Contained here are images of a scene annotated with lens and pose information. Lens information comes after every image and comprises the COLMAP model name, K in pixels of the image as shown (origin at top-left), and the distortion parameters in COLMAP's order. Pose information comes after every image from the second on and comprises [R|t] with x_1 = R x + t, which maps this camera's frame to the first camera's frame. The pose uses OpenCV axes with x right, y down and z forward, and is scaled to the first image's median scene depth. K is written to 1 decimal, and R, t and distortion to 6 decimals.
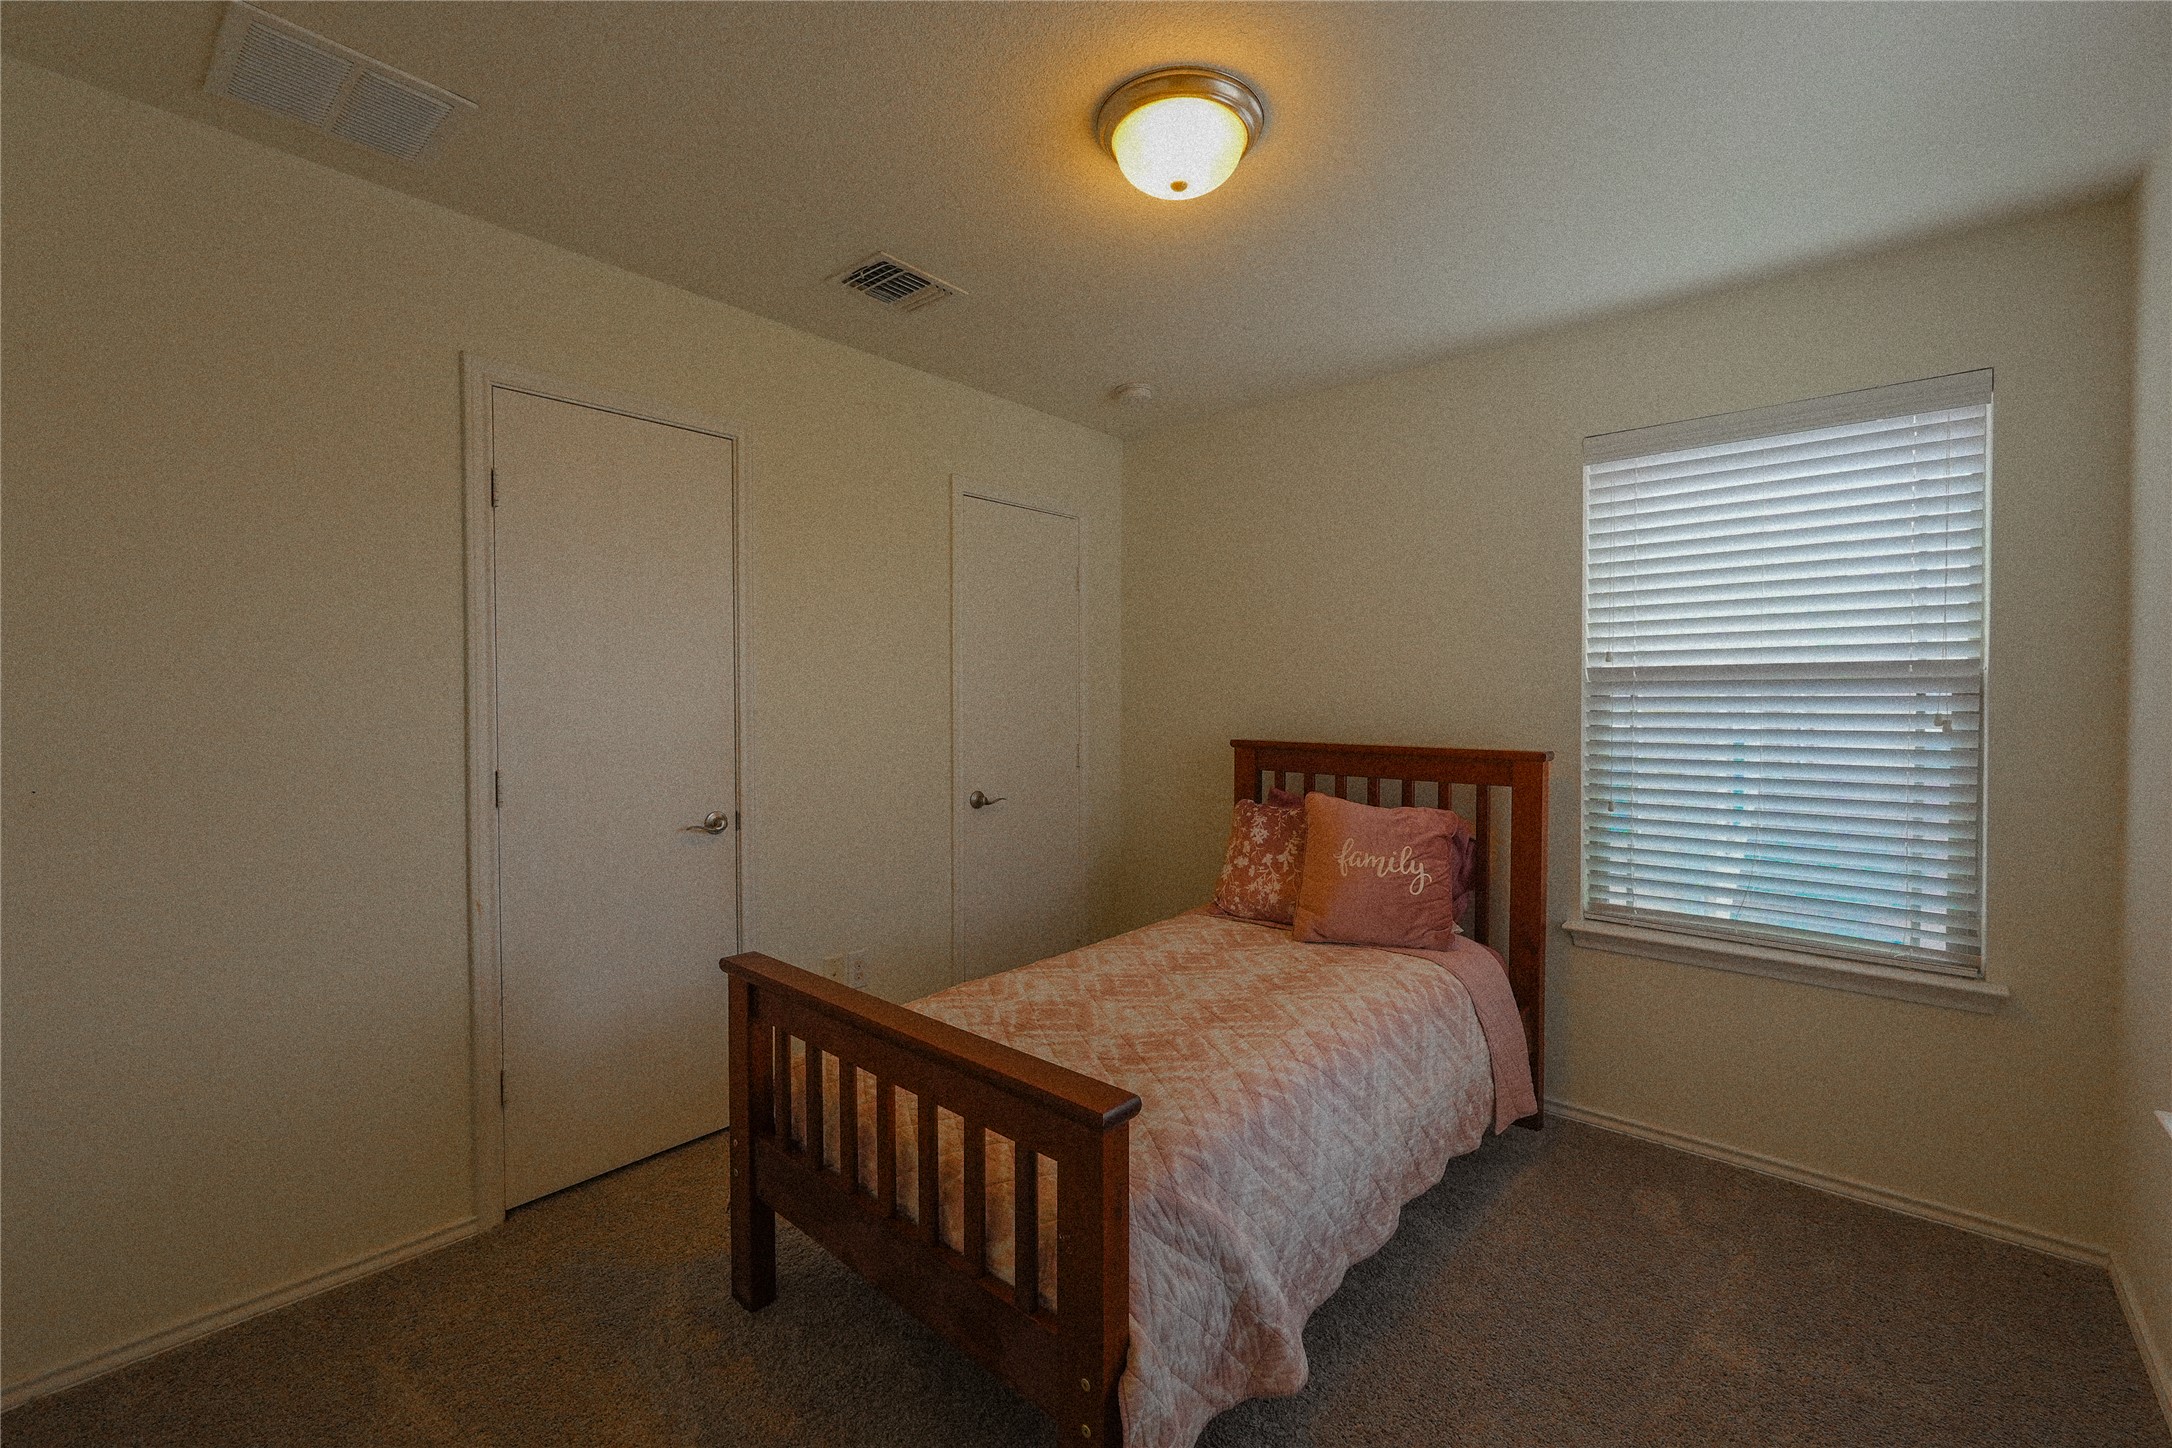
lens RADIAL K [[894.1, 0, 1080.7], [0, 894.1, 715.3], [0, 0, 1]] dist [-0.006303, 0.001220]
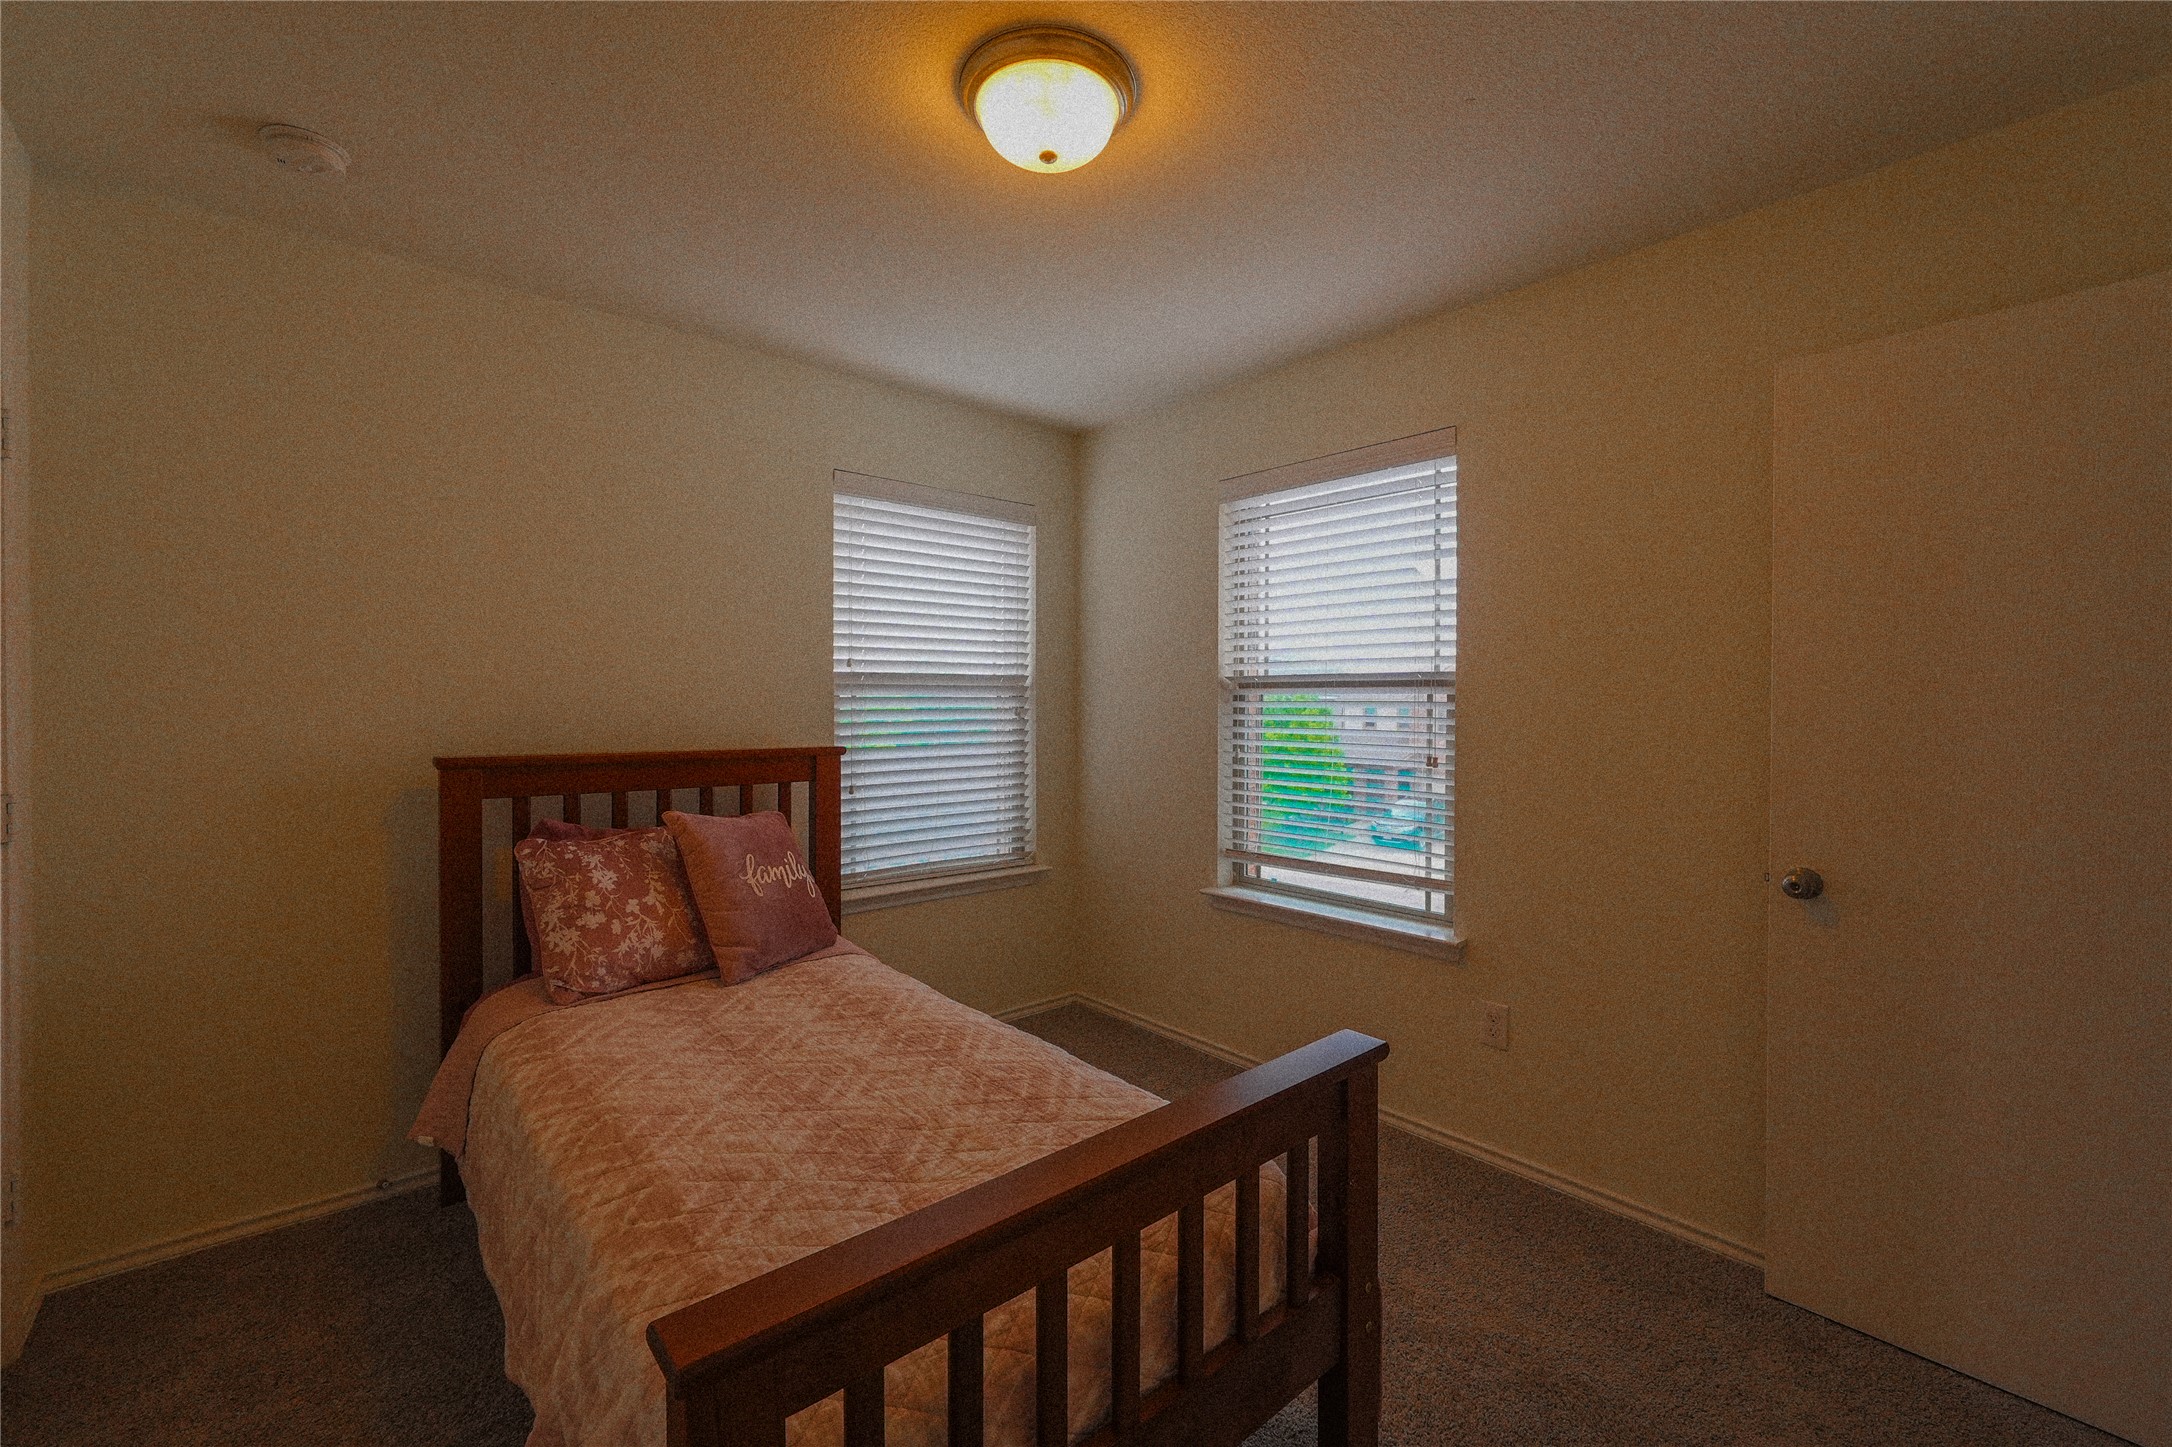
lens RADIAL K [[894.1, 0, 1083.6], [0, 894.1, 708.9], [0, 0, 1]] dist [-0.006303, 0.001220]
pose [[0.122468, -0.008523, 0.992436, -0.548229], [0.018662, 0.999806, 0.006284, -0.006711], [-0.992297, 0.017751, 0.122603, 0.564258]]
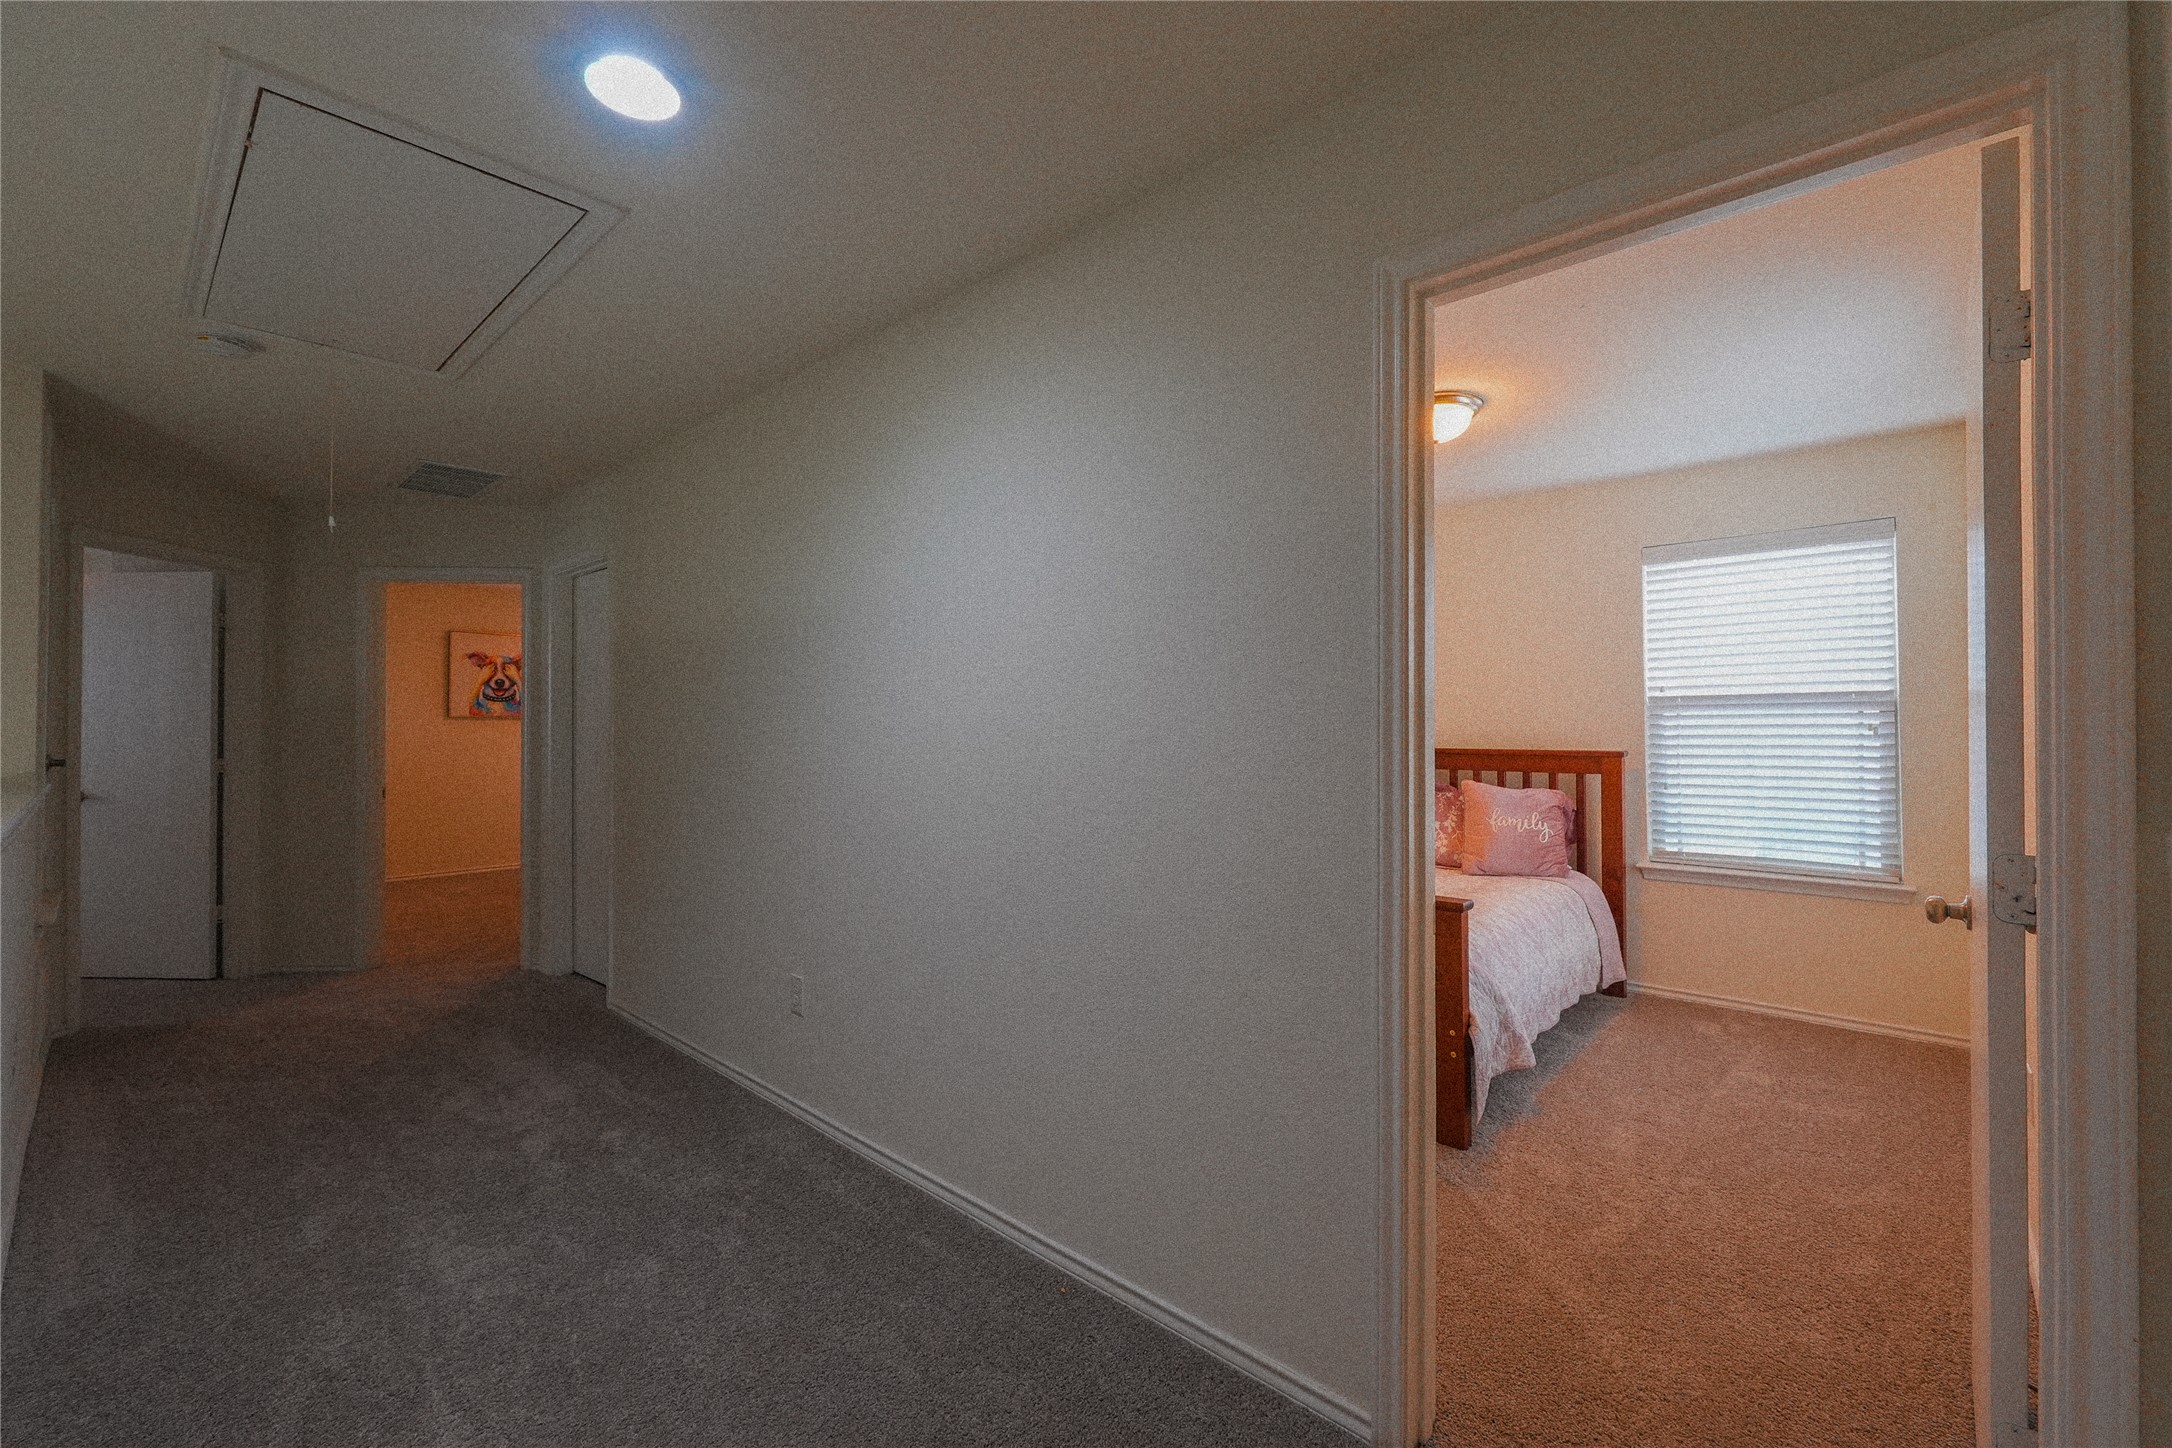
lens RADIAL K [[894.1, 0, 1067.9], [0, 894.1, 716.1], [0, 0, 1]] dist [-0.006303, 0.001220]
pose [[0.999715, -0.011940, -0.020678, -0.414123], [0.011447, 0.999651, -0.023808, 0.006093], [0.020955, 0.023565, 0.999503, -0.575322]]
